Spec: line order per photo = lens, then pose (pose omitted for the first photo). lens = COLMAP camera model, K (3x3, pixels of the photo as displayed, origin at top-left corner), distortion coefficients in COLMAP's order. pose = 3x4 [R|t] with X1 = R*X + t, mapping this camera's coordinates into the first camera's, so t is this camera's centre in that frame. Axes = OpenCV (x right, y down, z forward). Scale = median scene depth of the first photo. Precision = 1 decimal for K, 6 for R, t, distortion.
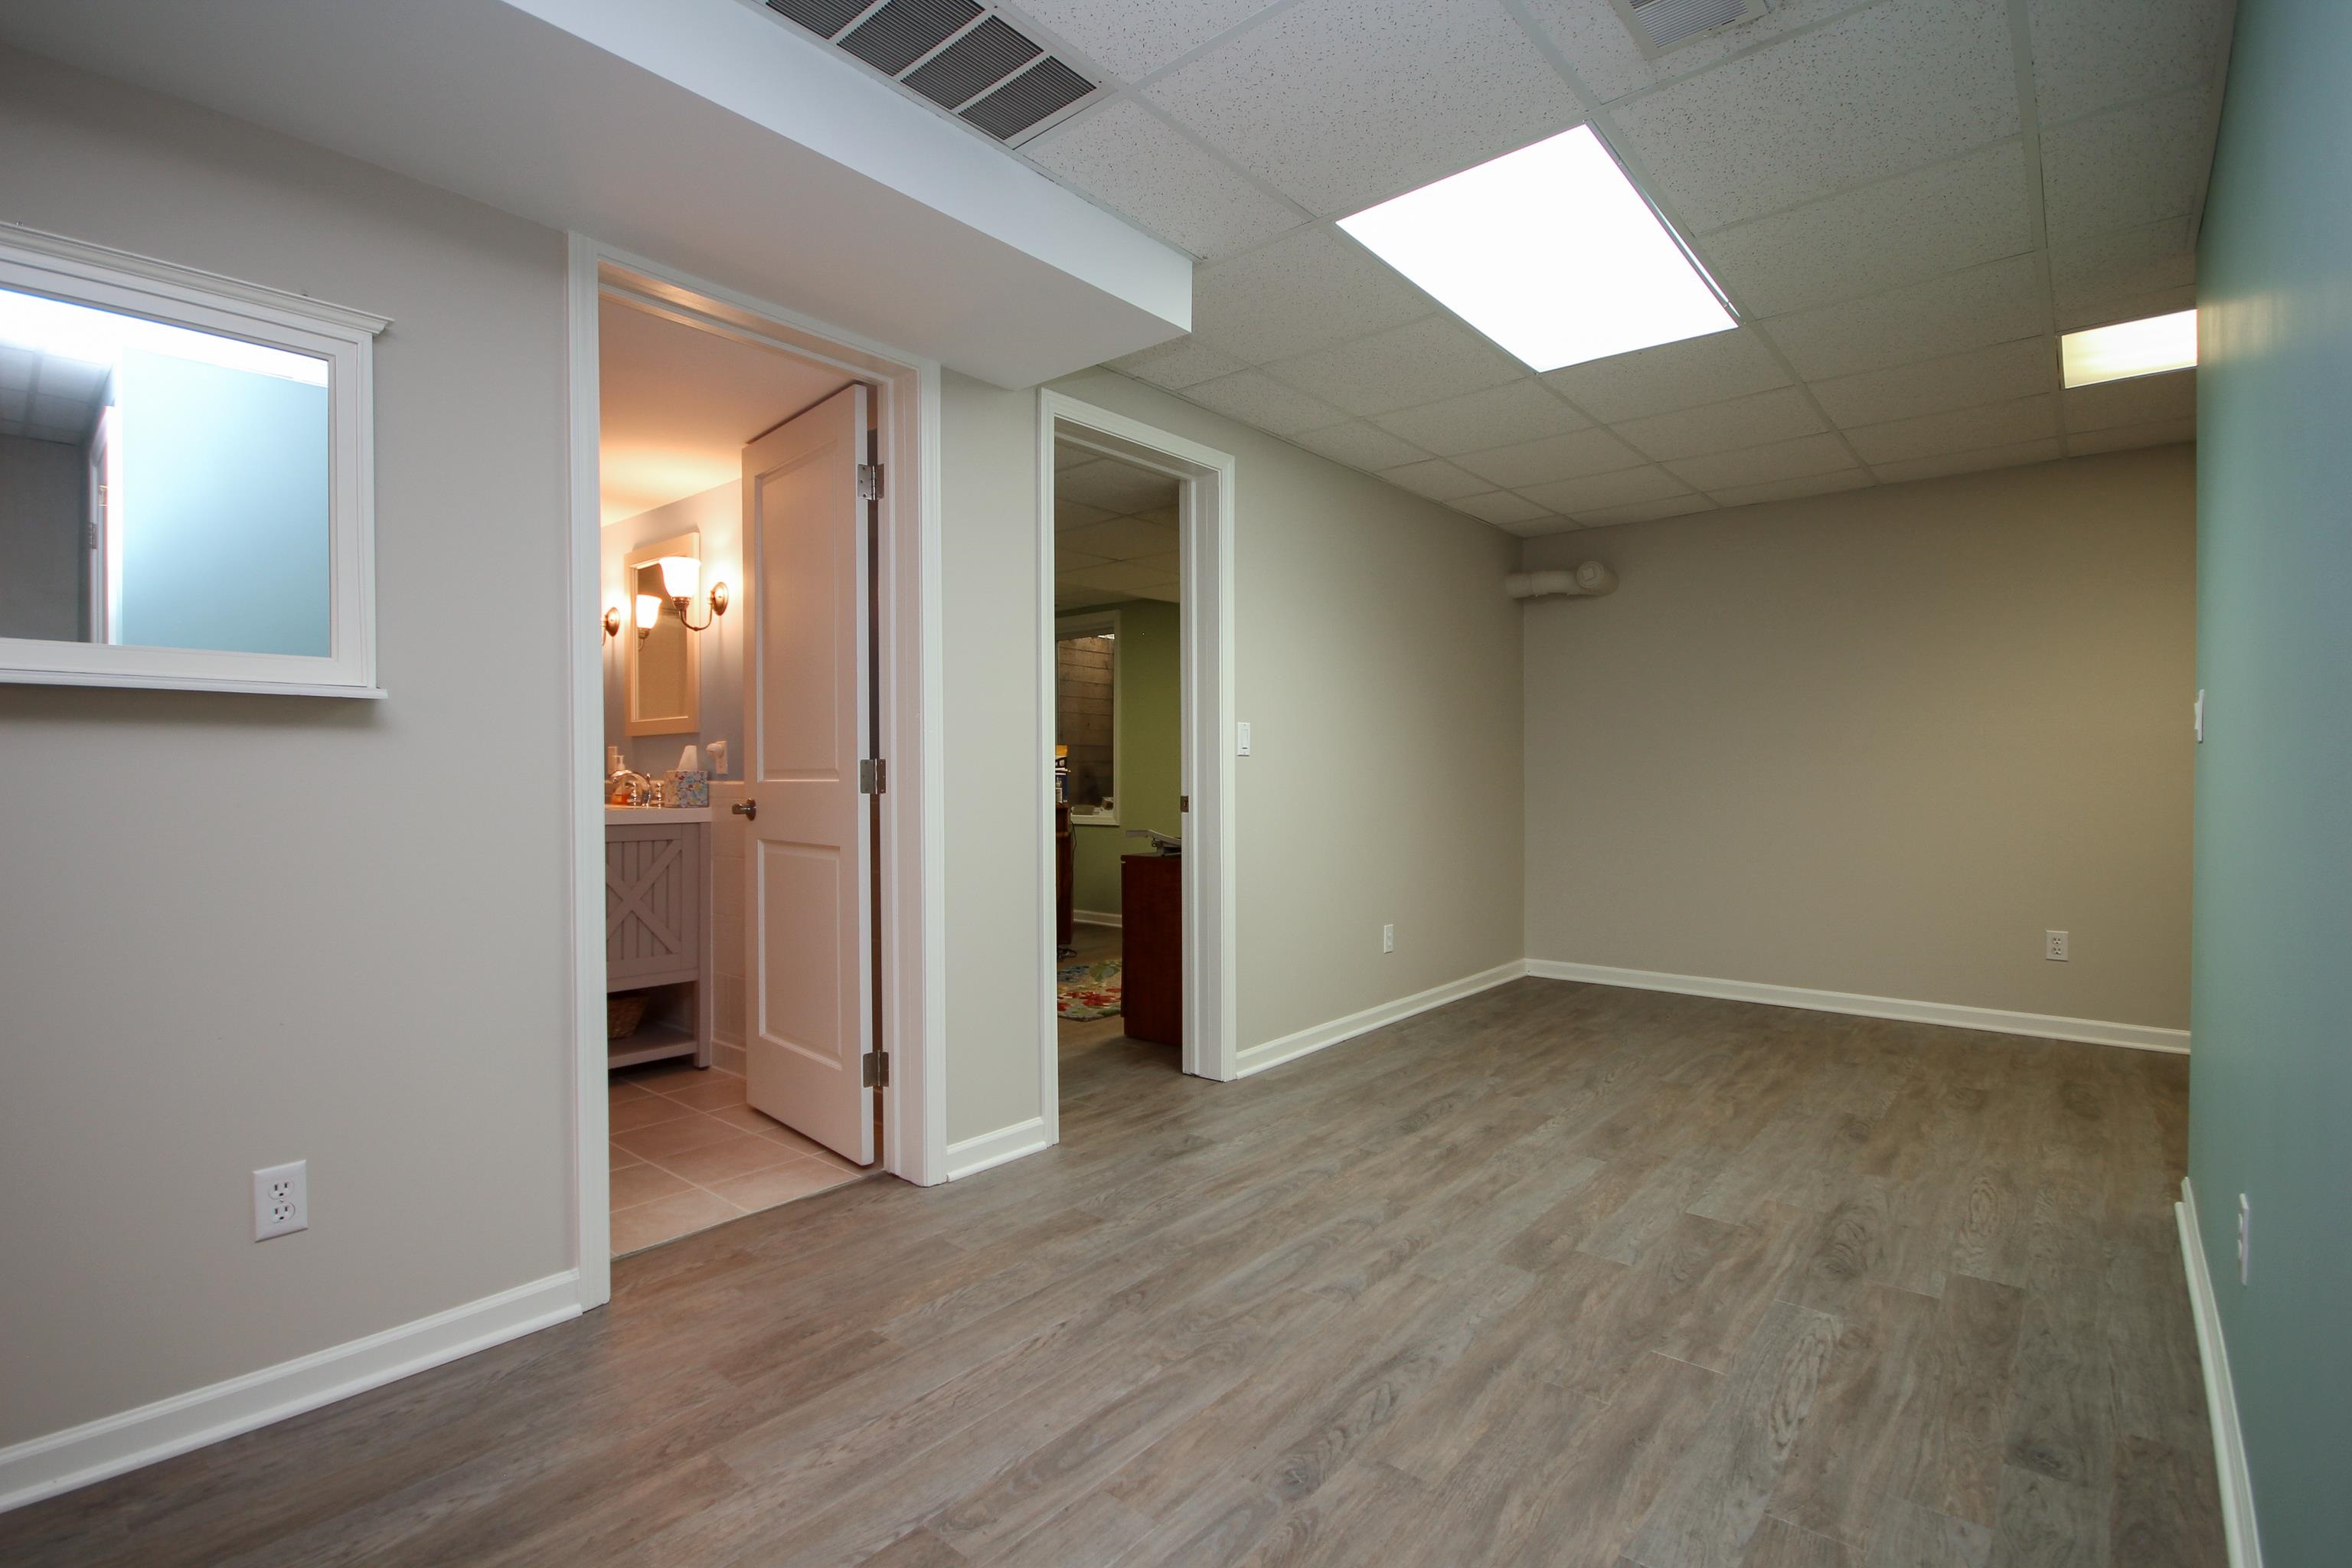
lens RADIAL K [[1089.4, 0, 1169.0], [0, 1089.4, 780.9], [0, 0, 1]] dist [-0.005446, 0.002118]
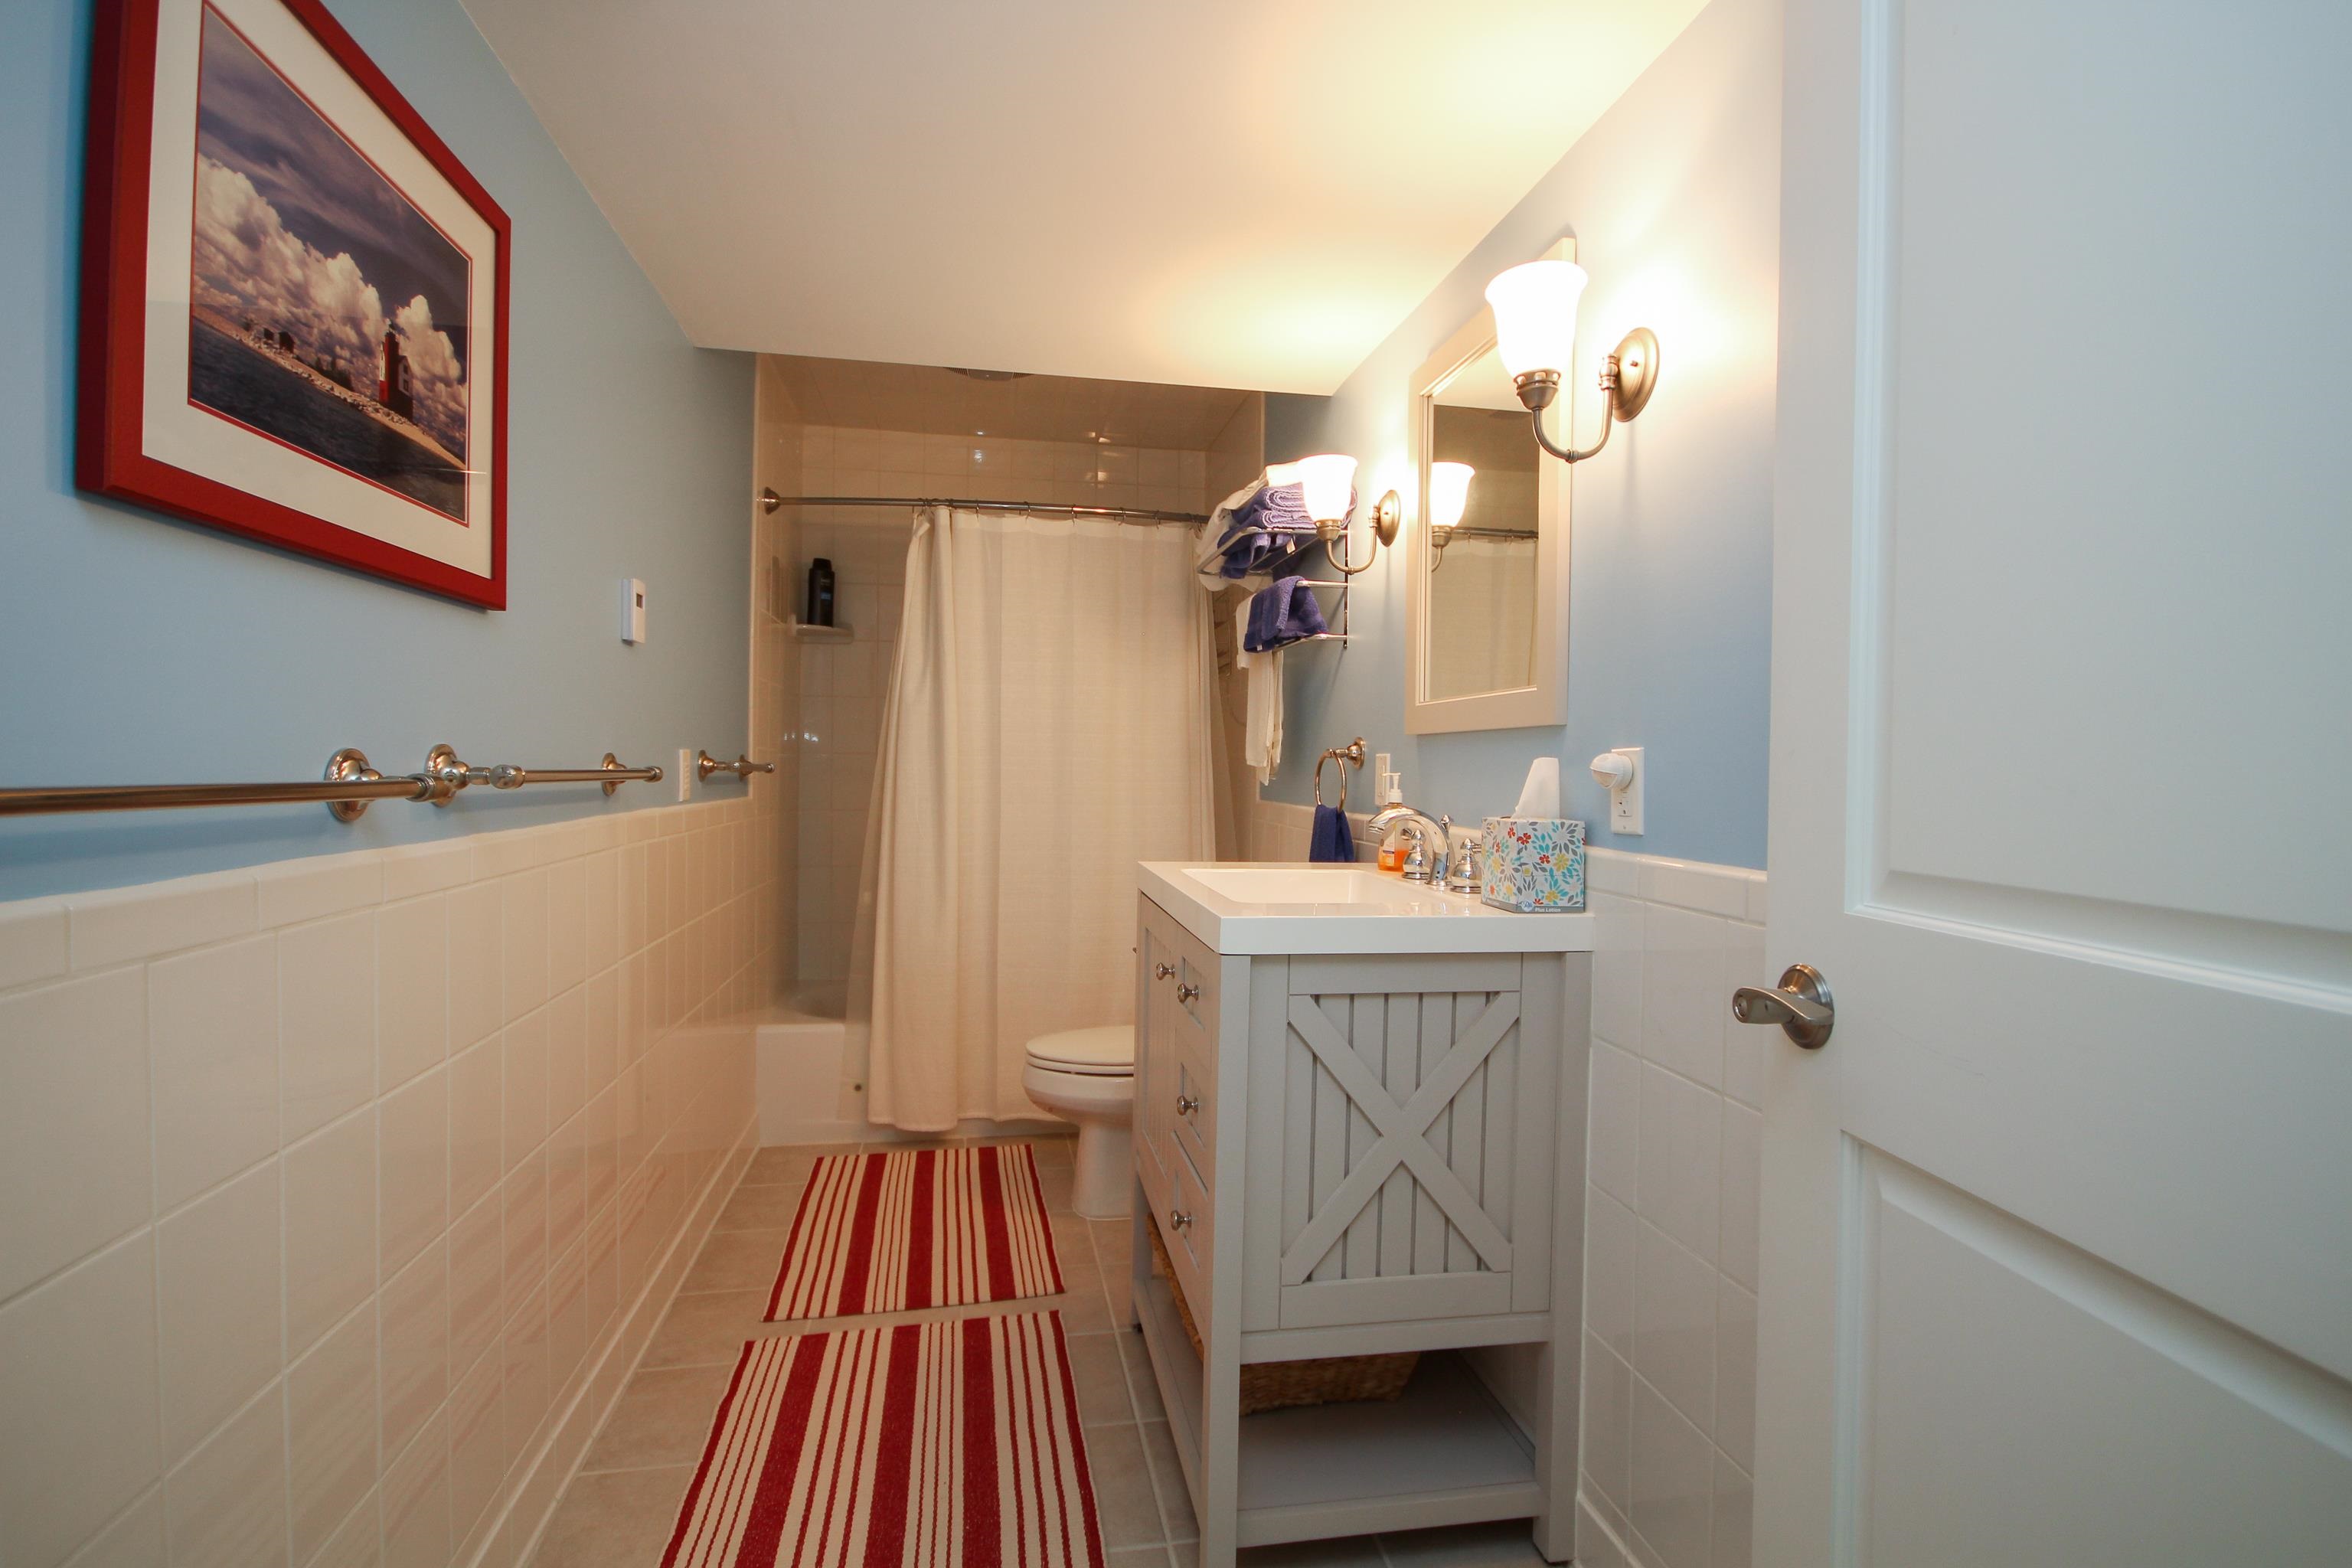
lens RADIAL K [[1089.4, 0, 1174.1], [0, 1089.4, 771.8], [0, 0, 1]] dist [-0.005446, 0.002118]
pose [[0.775168, 0.020379, -0.631426, -0.292168], [-0.022815, 0.999731, 0.004258, -0.025909], [0.631343, 0.011105, 0.775424, 0.601473]]
